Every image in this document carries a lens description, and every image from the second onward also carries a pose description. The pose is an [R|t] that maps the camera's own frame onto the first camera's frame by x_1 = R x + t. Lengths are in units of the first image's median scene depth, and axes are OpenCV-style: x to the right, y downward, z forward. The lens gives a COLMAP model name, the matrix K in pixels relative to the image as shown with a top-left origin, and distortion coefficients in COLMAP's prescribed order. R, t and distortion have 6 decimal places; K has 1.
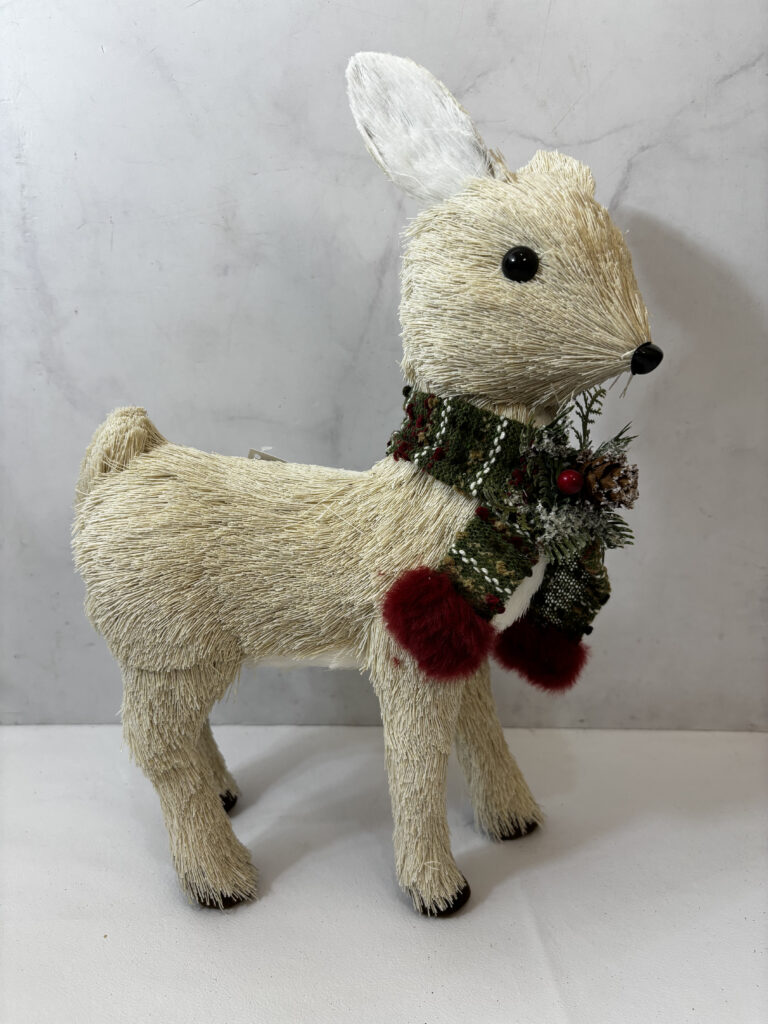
lens RADIAL K [[787.7, 0, 381.6], [0, 787.7, 515.8], [0, 0, 1]] dist [0.014265, -0.041902]
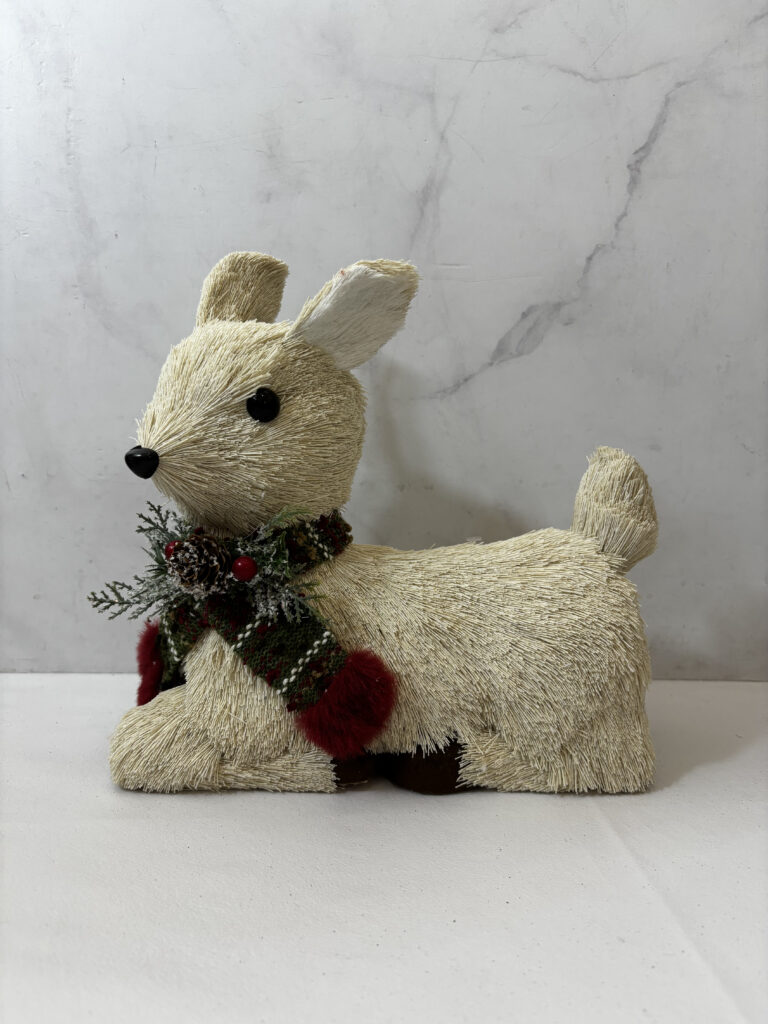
lens RADIAL K [[787.7, 0, 386.4], [0, 787.7, 515.9], [0, 0, 1]] dist [0.014265, -0.041902]
pose [[0.999738, 0.005552, 0.022204, -0.068540], [-0.003488, 0.995758, -0.091946, 0.185480], [-0.022620, 0.091844, 0.995516, 0.037441]]
